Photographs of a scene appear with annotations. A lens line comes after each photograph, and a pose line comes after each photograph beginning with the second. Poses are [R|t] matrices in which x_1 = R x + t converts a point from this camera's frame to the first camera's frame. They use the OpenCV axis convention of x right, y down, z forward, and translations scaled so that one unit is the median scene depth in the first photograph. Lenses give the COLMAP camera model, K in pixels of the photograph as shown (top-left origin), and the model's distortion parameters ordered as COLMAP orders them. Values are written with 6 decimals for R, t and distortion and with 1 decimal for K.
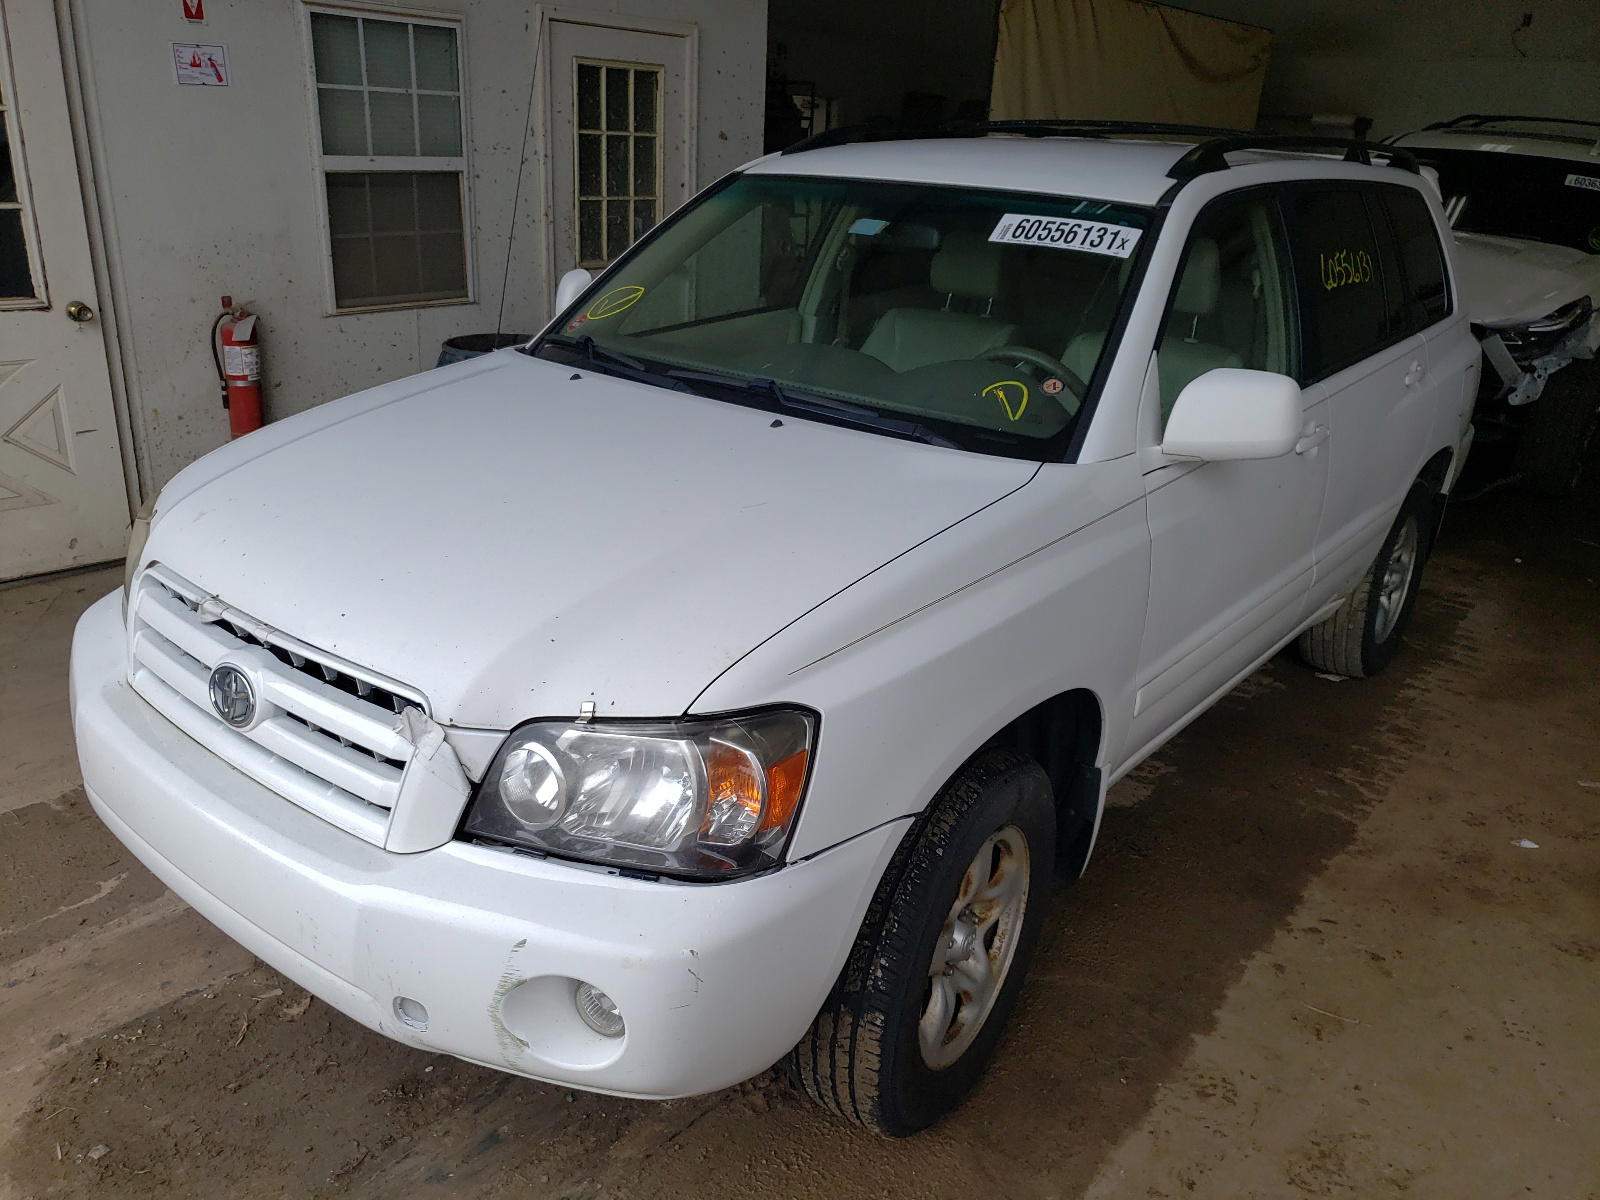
lens RADIAL K [[1236.0, 0, 794.9], [0, 1236.0, 592.6], [0, 0, 1]] dist [0.005139, 0.003088]
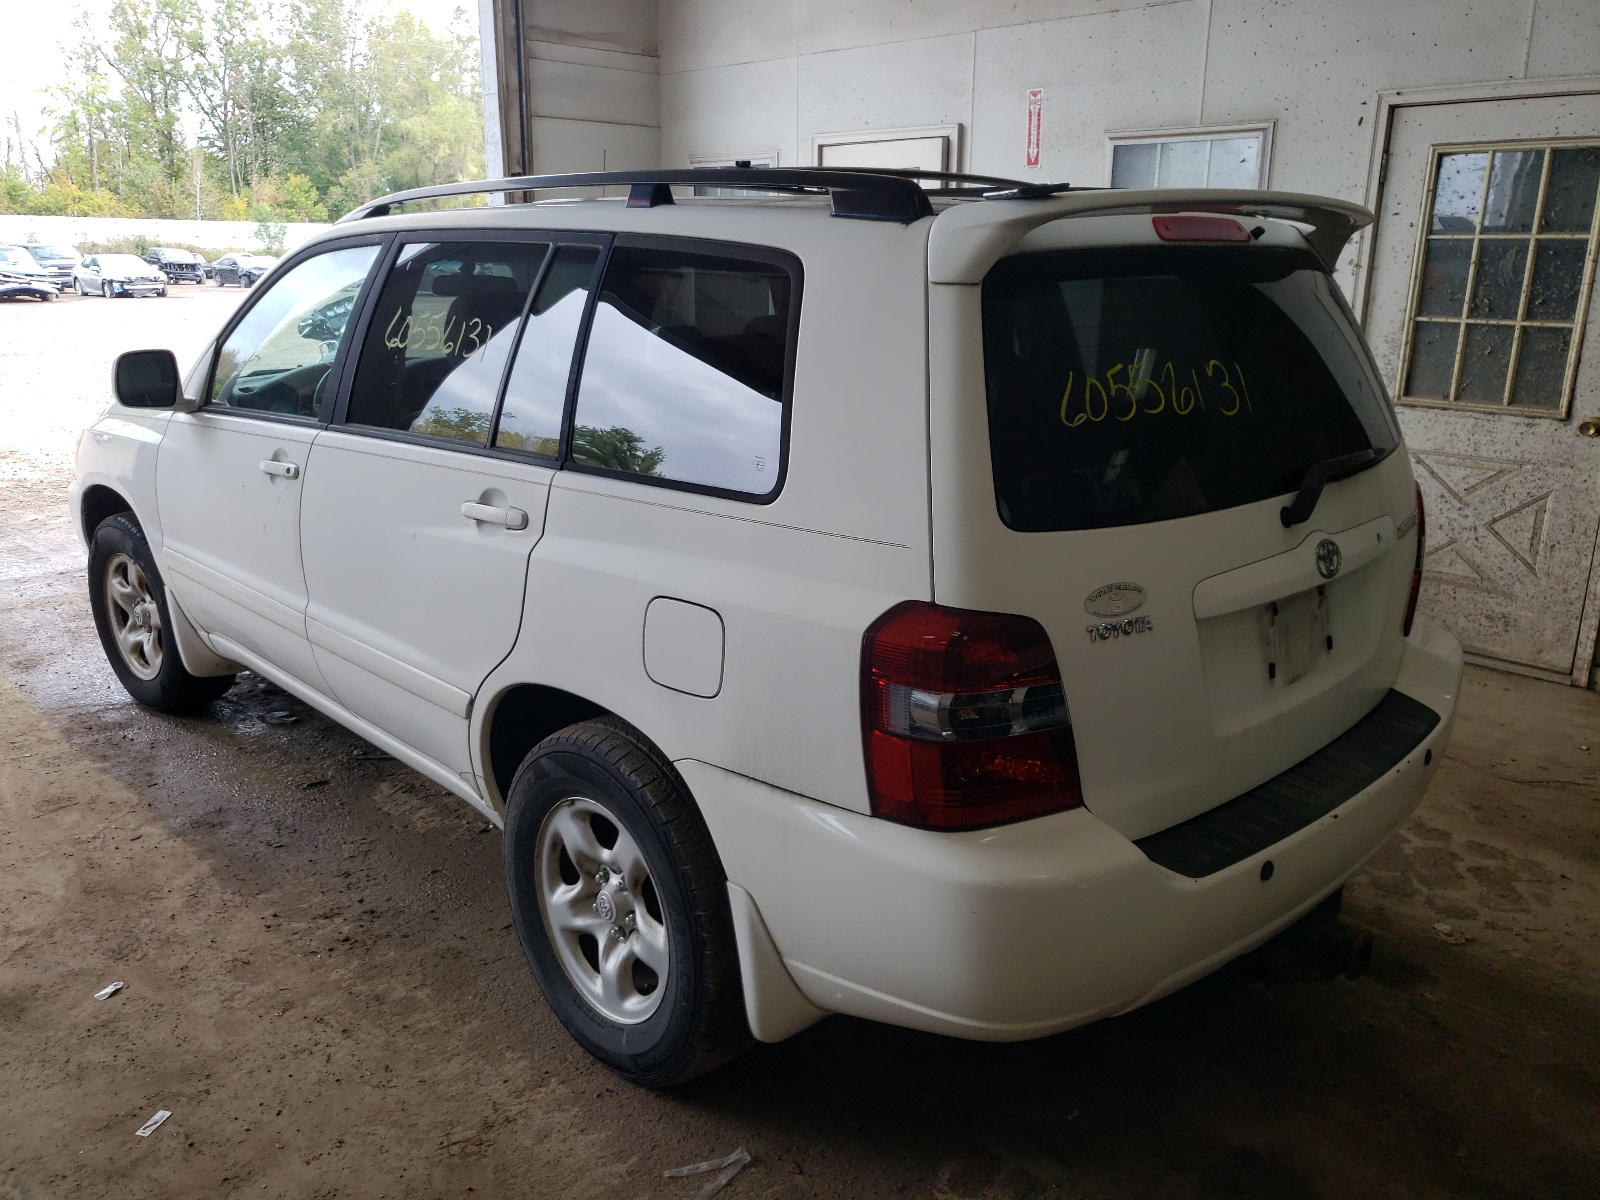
lens RADIAL K [[1236.0, 0, 794.9], [0, 1236.0, 592.6], [0, 0, 1]] dist [0.005139, 0.003088]
pose [[-0.110250, 0.227345, -0.967553, 0.862917], [-0.353683, 0.900791, 0.251959, -0.277893], [0.928845, 0.369985, -0.018905, 0.899836]]
